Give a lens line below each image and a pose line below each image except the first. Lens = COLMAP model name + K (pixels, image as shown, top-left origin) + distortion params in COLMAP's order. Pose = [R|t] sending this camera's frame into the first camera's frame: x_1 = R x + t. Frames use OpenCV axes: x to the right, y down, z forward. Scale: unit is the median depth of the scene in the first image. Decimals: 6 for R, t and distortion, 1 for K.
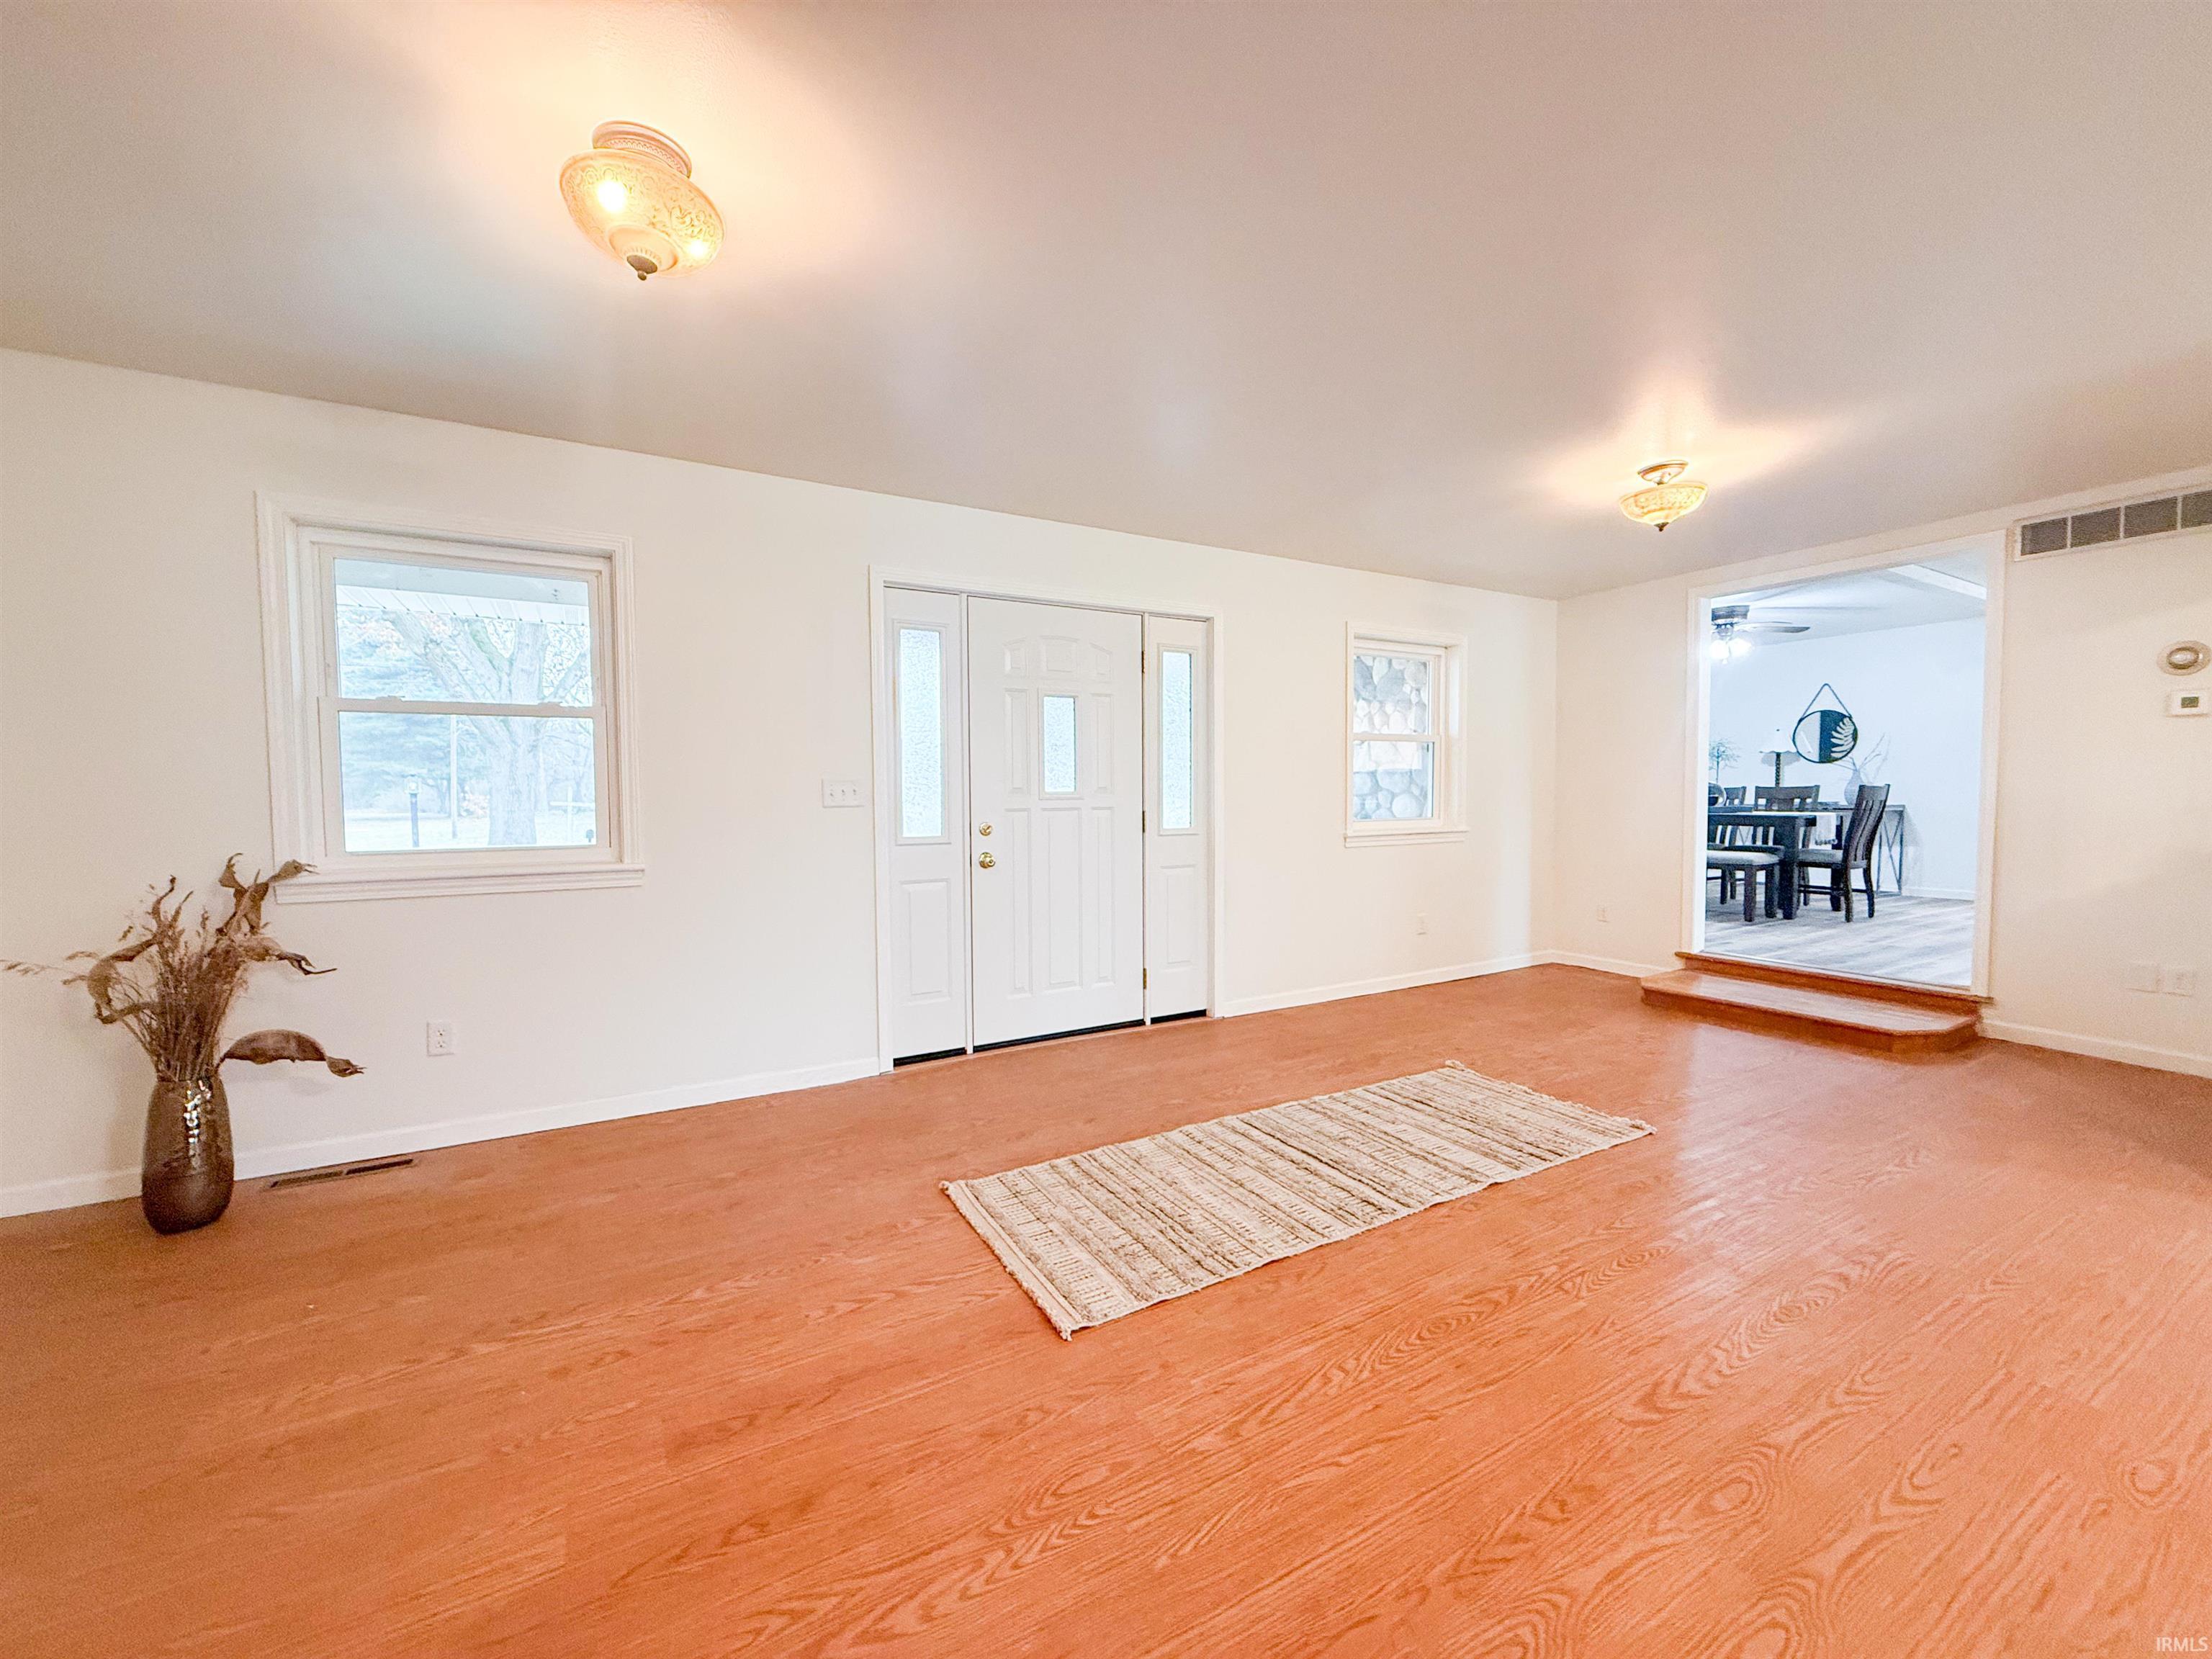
lens RADIAL K [[877.9, 0, 1105.8], [0, 877.9, 826.4], [0, 0, 1]] dist [-0.001947, 0.000309]
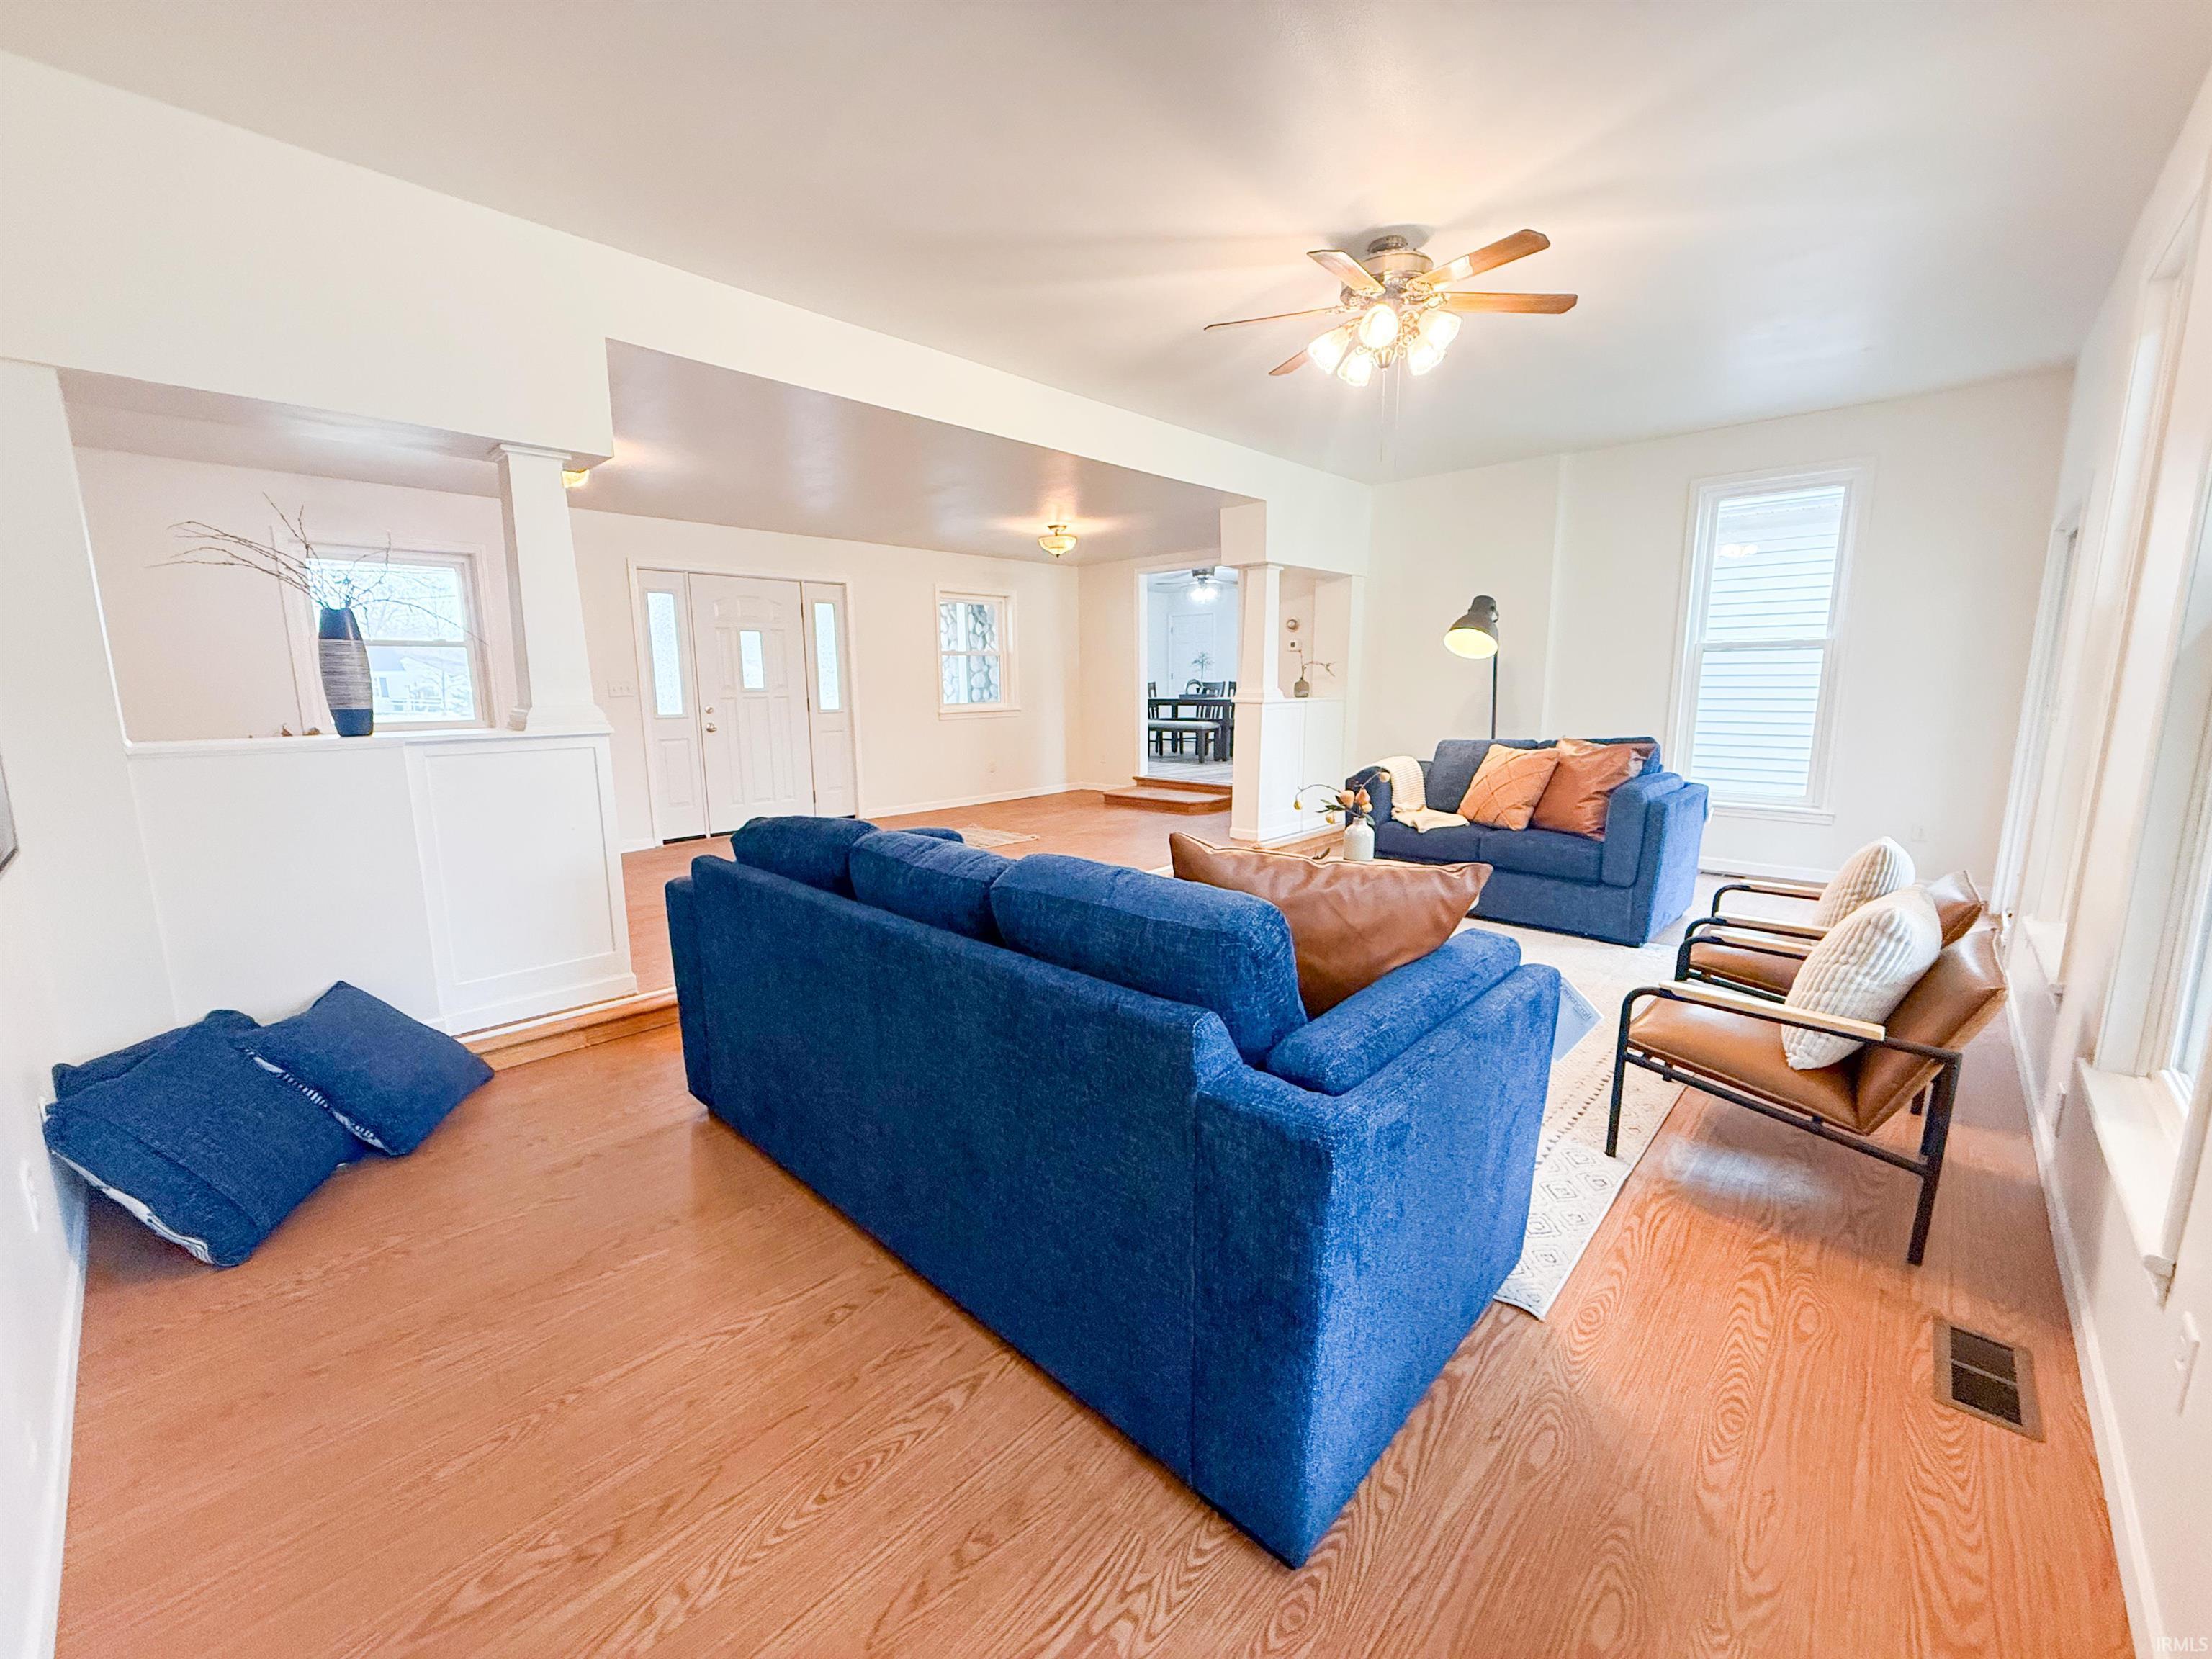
lens RADIAL K [[877.9, 0, 1111.6], [0, 877.9, 820.9], [0, 0, 1]] dist [-0.001947, 0.000309]
pose [[0.951427, -0.050977, 0.303625, 0.067518], [0.015702, 0.992948, 0.117509, 0.024749], [-0.307474, -0.107034, 0.945517, -0.754654]]
